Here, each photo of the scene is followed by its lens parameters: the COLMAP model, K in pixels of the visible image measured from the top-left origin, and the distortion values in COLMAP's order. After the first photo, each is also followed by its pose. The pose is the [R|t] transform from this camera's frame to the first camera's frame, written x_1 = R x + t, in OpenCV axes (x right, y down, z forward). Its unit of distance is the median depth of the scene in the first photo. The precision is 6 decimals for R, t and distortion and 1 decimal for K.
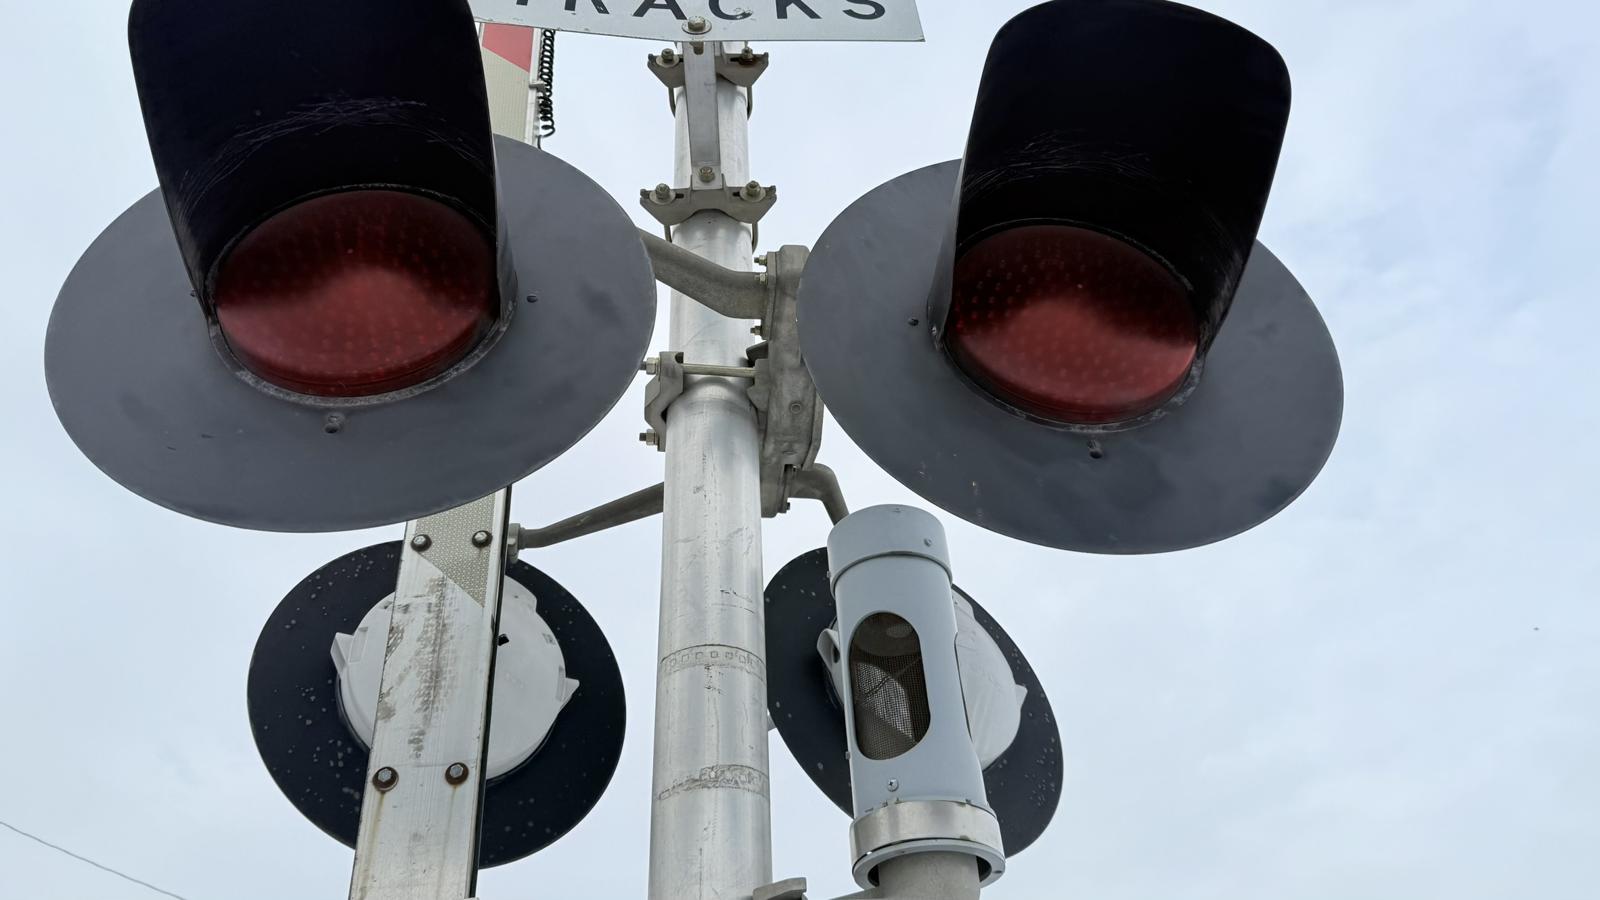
lens RADIAL K [[1120.0, 0, 800.0], [0, 1120.0, 450.0], [0, 0, 1]] dist [0.152223, -0.310122]
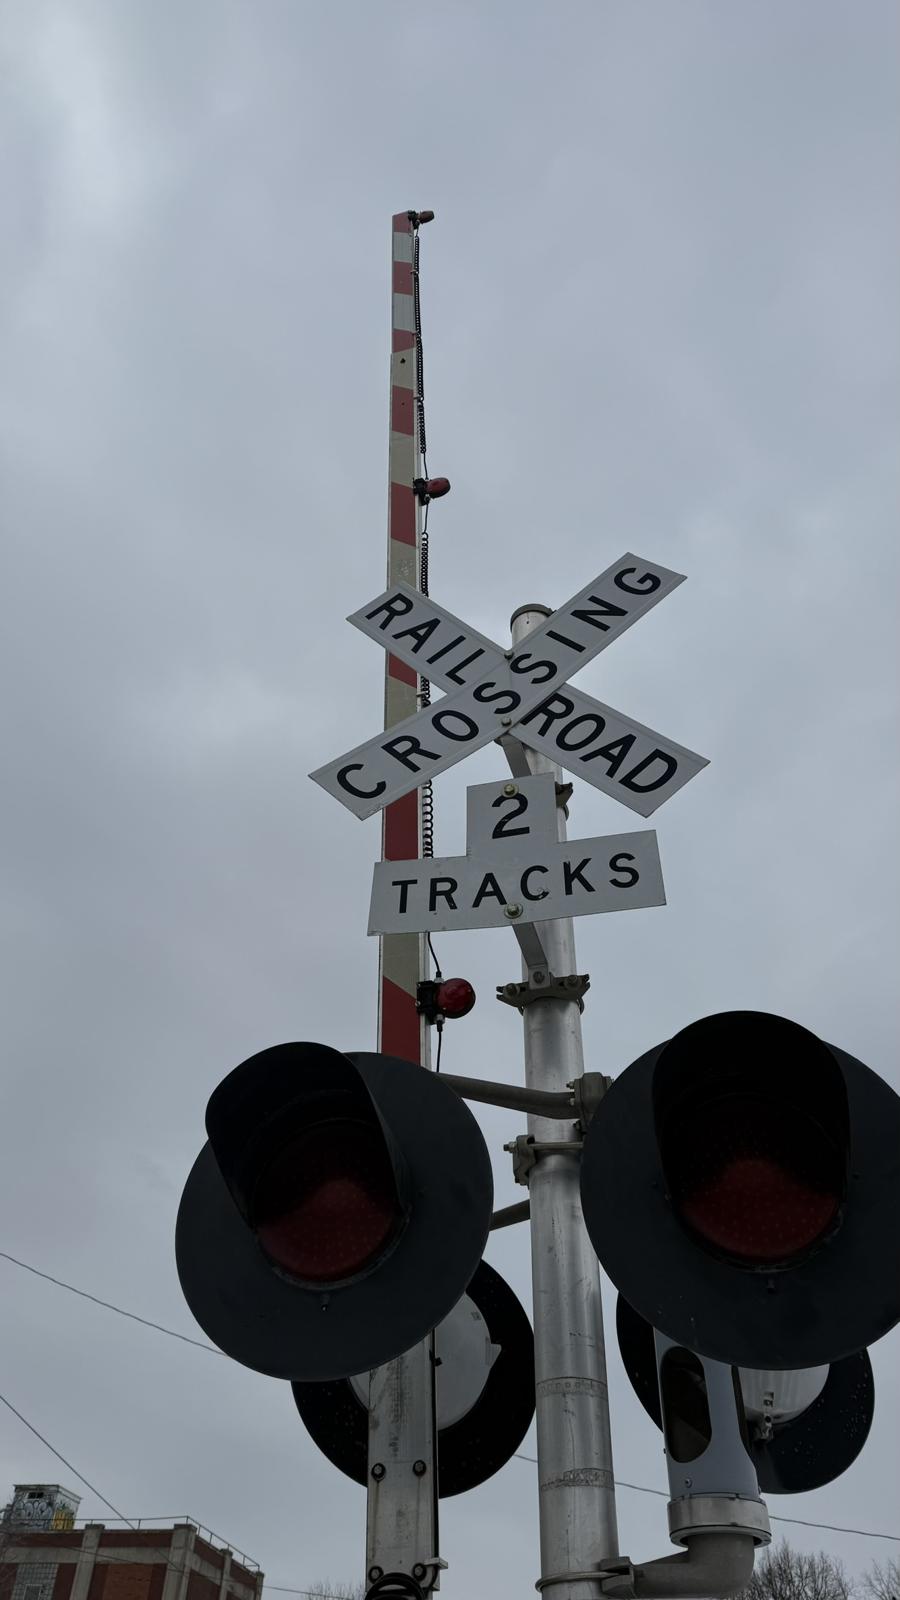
lens RADIAL K [[1117.1, 0, 450.0], [0, 1117.1, 800.0], [0, 0, 1]] dist [0.075443, -0.113656]
pose [[0.956526, -0.145858, -0.252556, 0.275815], [0.129573, 0.988334, -0.080046, -0.503775], [0.261285, 0.043841, 0.964266, -0.561768]]
